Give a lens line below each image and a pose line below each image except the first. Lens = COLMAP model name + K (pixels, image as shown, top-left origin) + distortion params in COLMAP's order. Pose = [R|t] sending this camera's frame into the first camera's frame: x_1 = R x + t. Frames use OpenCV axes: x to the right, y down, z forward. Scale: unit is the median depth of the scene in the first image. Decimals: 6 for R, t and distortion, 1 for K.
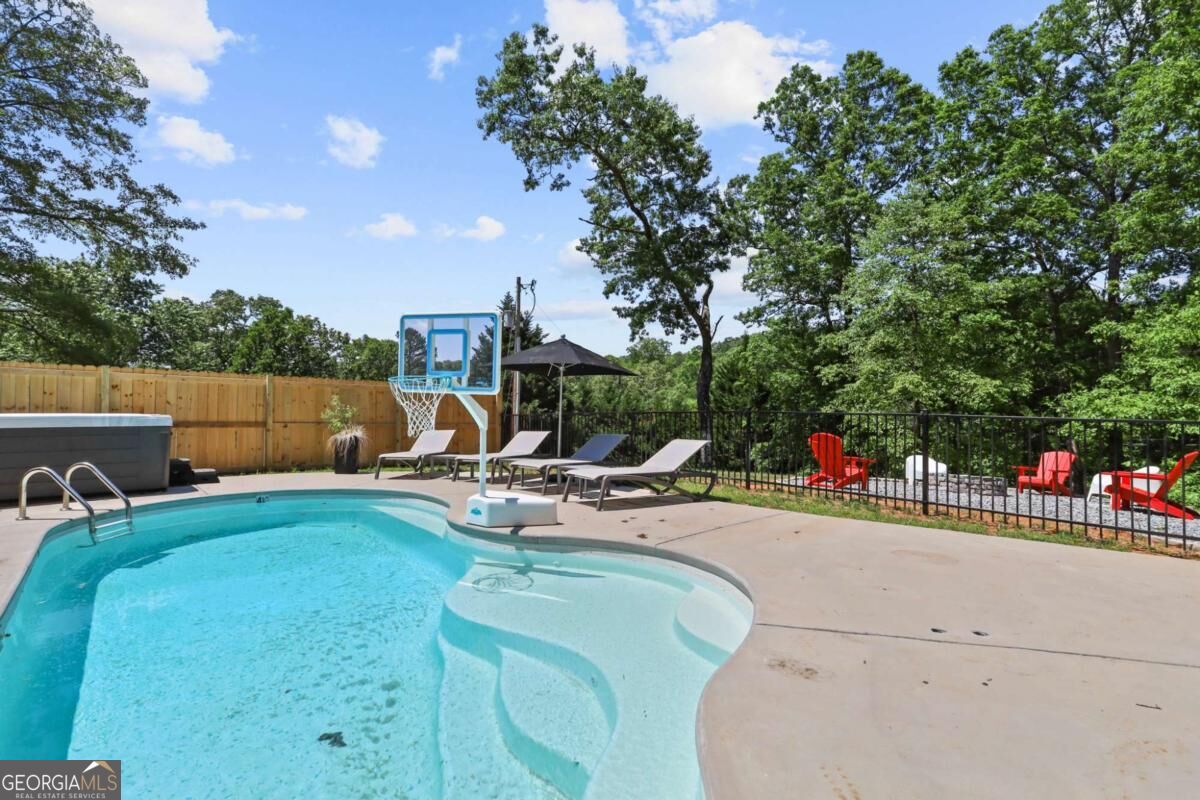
lens RADIAL K [[558.3, 0, 600.0], [0, 558.3, 389.6], [0, 0, 1]] dist [-0.001645, -0.000514]
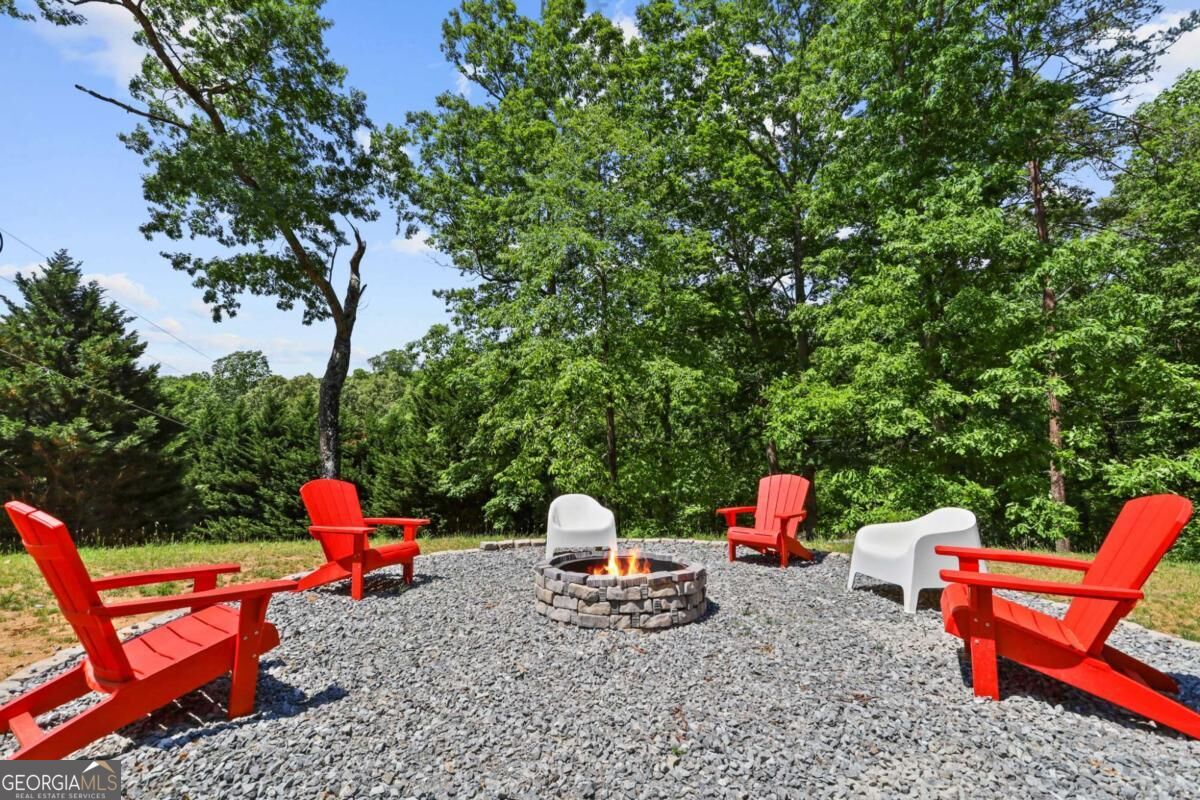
lens RADIAL K [[558.3, 0, 600.0], [0, 558.3, 389.6], [0, 0, 1]] dist [-0.001645, -0.000514]
pose [[0.911540, -0.005893, 0.411169, 0.205151], [0.015929, 0.999653, -0.020986, 0.015368], [-0.410903, 0.025679, 0.911317, 0.270924]]
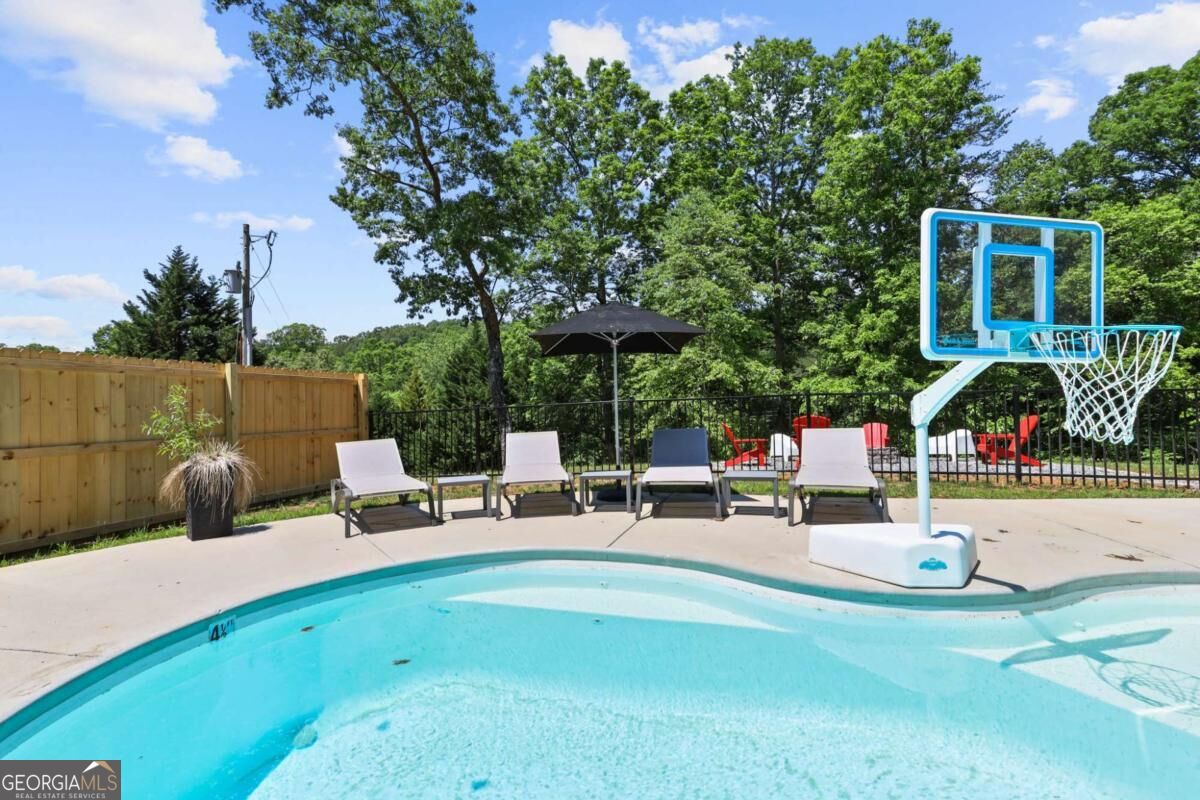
lens RADIAL K [[558.3, 0, 600.0], [0, 558.3, 389.6], [0, 0, 1]] dist [-0.001645, -0.000514]
pose [[0.837661, -0.016977, 0.545927, -0.161380], [0.008575, 0.999802, 0.017934, 0.004131], [-0.546123, -0.010341, 0.837641, 0.139827]]
